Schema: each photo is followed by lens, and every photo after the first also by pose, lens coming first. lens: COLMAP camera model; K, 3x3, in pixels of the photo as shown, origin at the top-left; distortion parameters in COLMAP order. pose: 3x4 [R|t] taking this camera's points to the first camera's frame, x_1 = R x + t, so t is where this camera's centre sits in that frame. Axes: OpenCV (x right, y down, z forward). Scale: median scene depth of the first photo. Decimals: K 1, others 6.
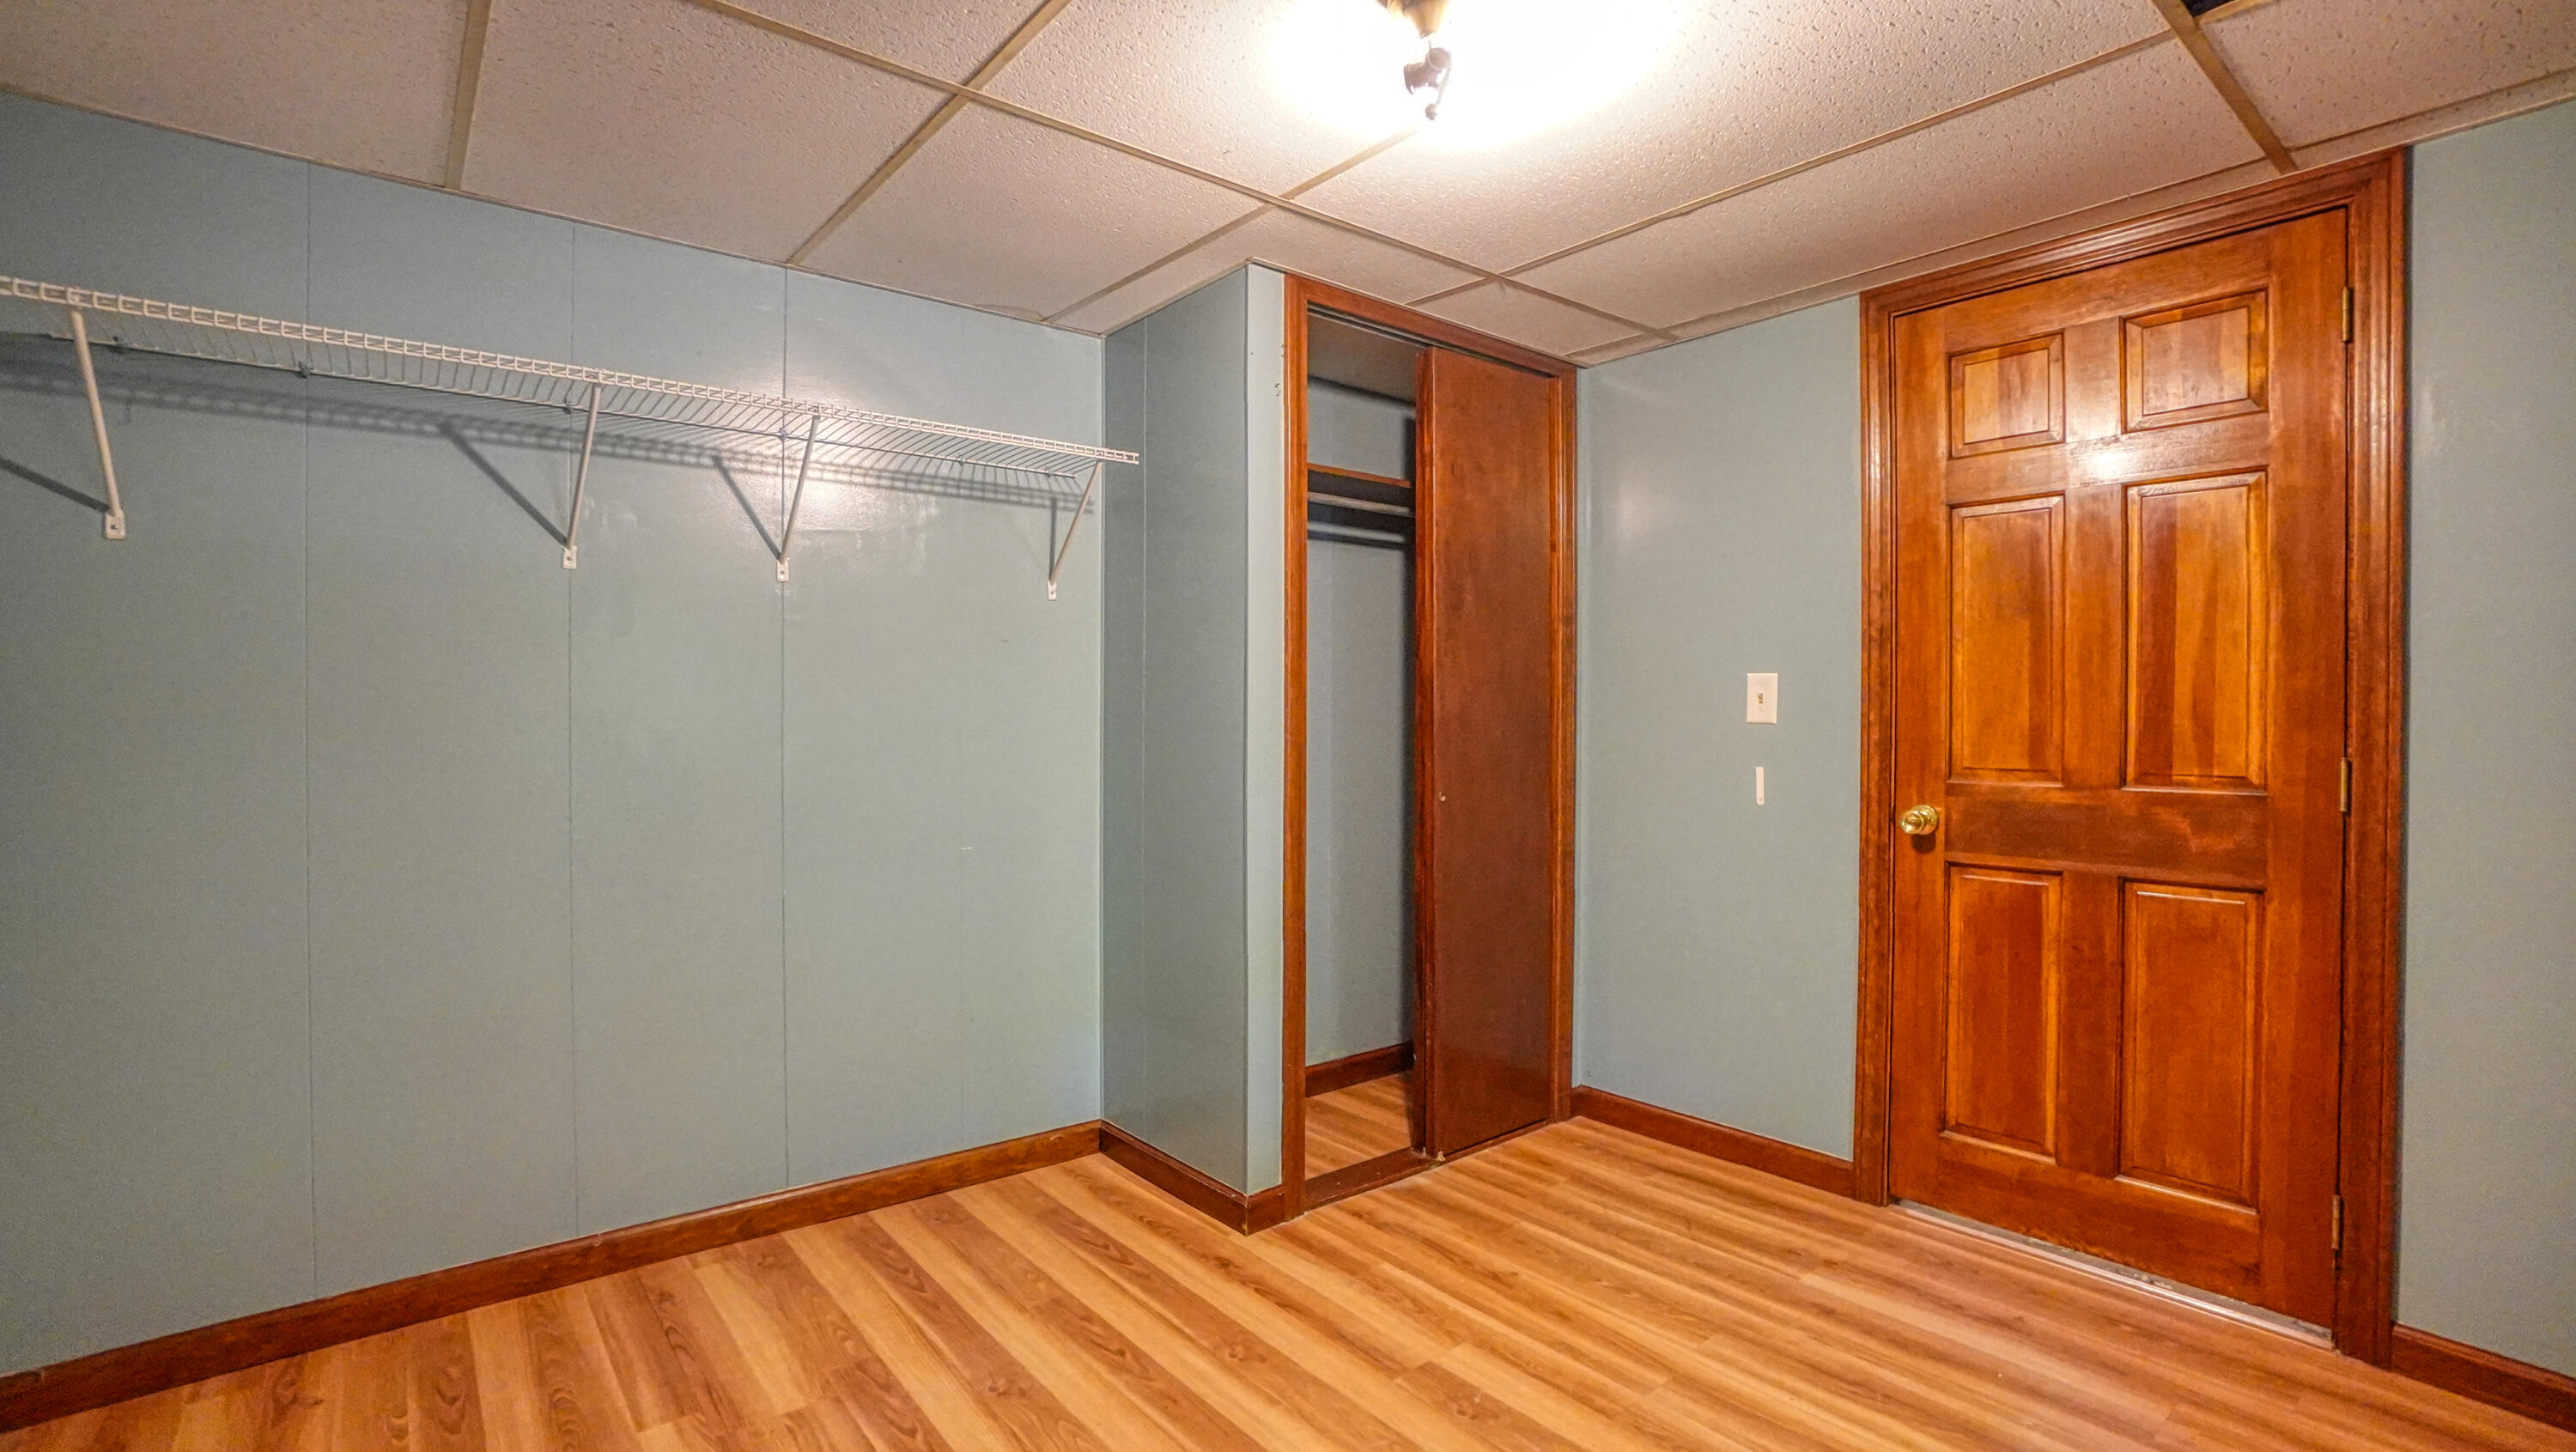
lens RADIAL K [[1150.8, 0, 1268.1], [0, 1150.8, 719.8], [0, 0, 1]] dist [-0.058931, 0.023623]
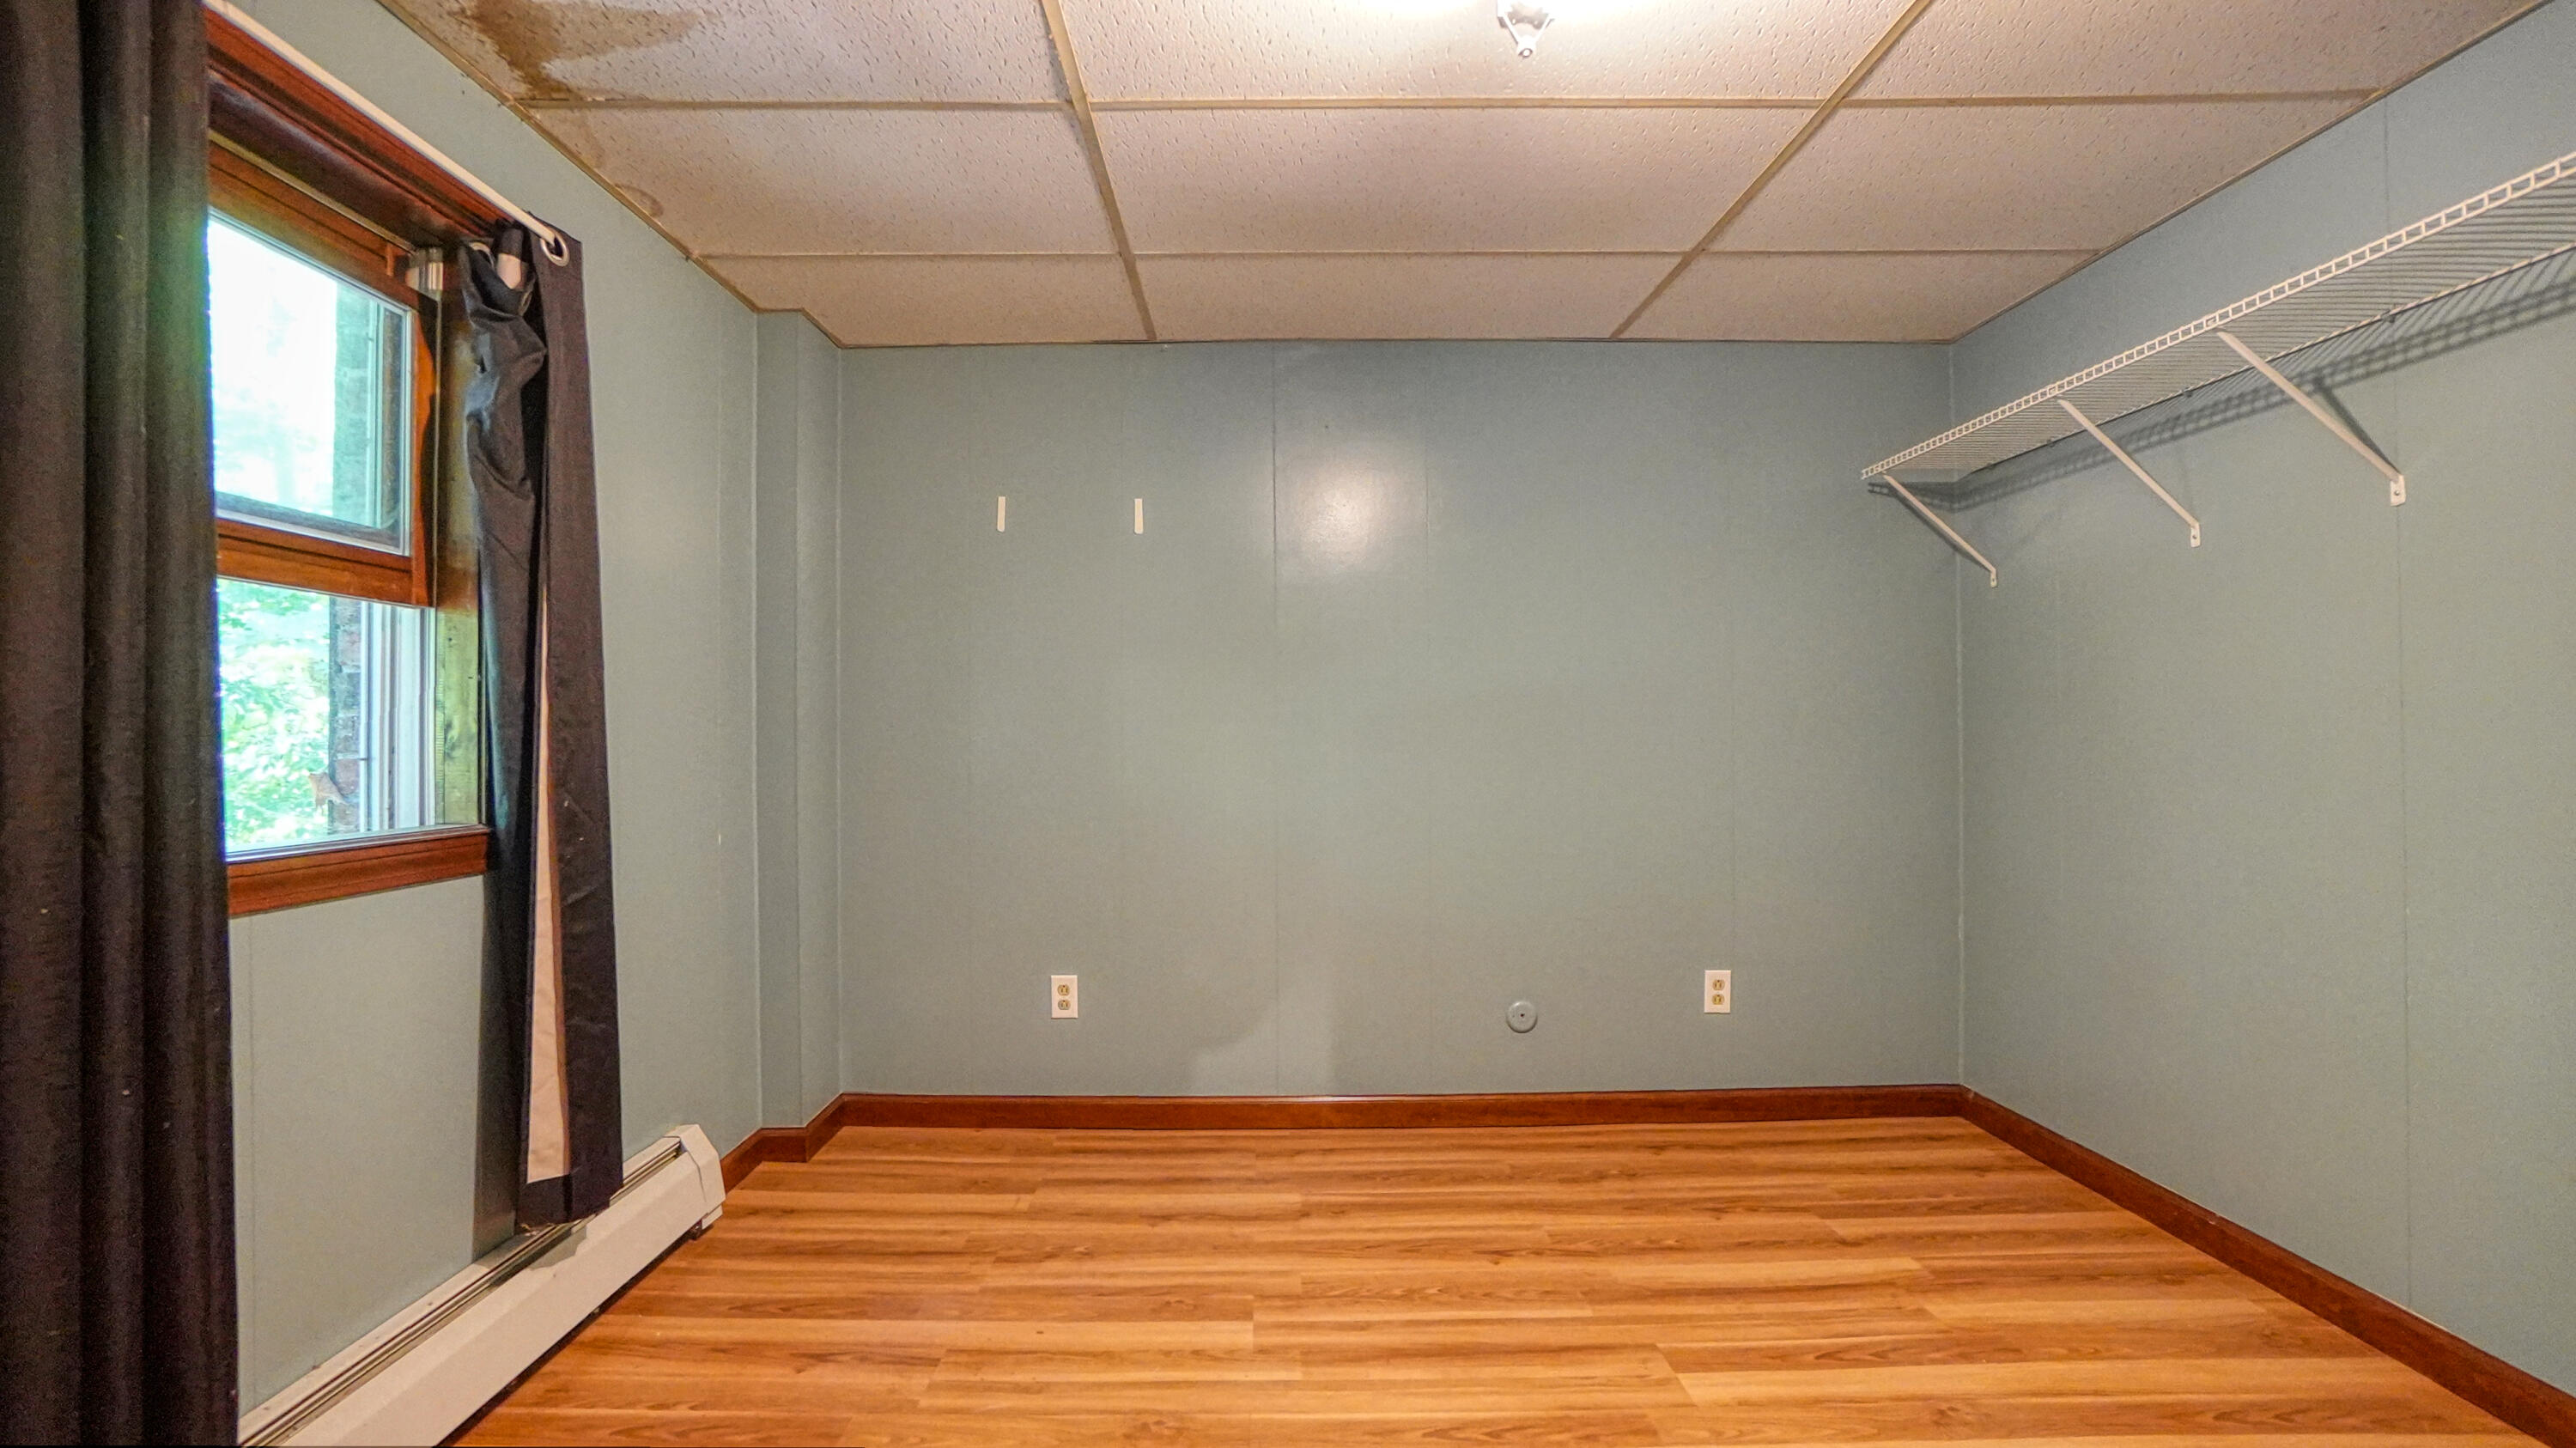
lens RADIAL K [[1150.9, 0, 1268.1], [0, 1150.9, 717.8], [0, 0, 1]] dist [-0.058931, 0.023623]
pose [[-0.618322, -0.009973, -0.785862, 0.775044], [-0.002702, 0.999941, -0.010564, 0.039225], [0.785921, -0.004409, -0.618312, 1.064767]]
